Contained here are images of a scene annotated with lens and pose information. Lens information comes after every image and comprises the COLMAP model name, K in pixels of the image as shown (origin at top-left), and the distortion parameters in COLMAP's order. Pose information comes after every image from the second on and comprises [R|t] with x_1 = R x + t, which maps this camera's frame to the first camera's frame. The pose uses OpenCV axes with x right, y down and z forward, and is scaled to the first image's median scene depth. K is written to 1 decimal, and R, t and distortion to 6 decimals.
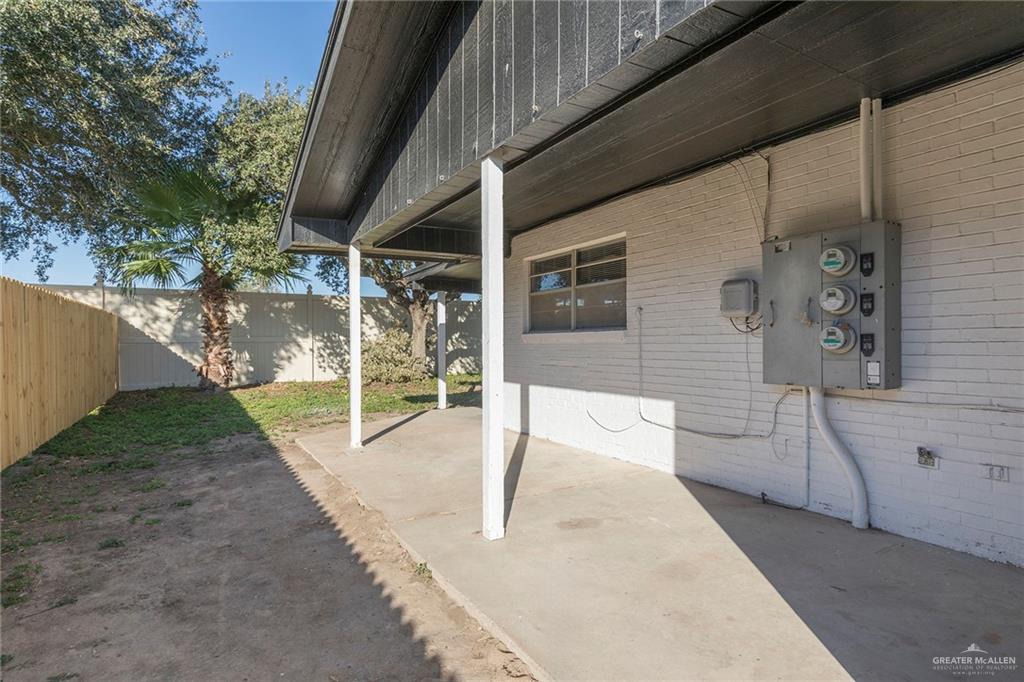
lens RADIAL K [[543.4, 0, 514.6], [0, 543.4, 340.4], [0, 0, 1]] dist [0.000415, 0.000088]
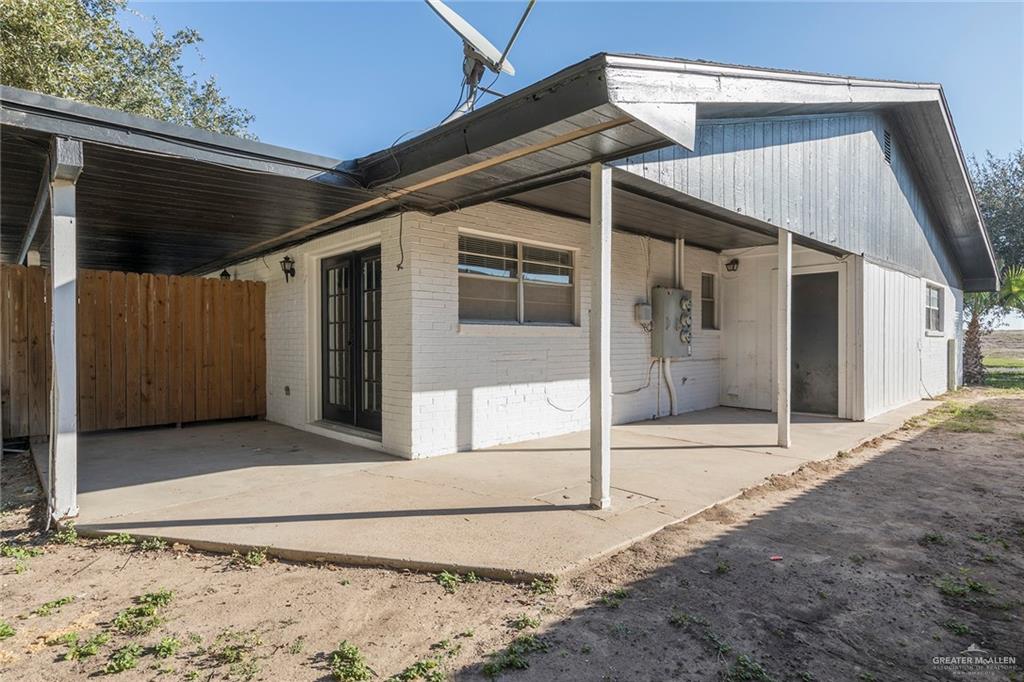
lens RADIAL K [[566.9, 0, 515.2], [0, 566.9, 345.3], [0, 0, 1]] dist [-0.004574, -0.000455]
pose [[-0.241908, 0.003172, 0.970294, -1.224750], [0.003415, 0.999991, -0.002418, 0.031572], [-0.970293, 0.002729, -0.241917, 1.745667]]
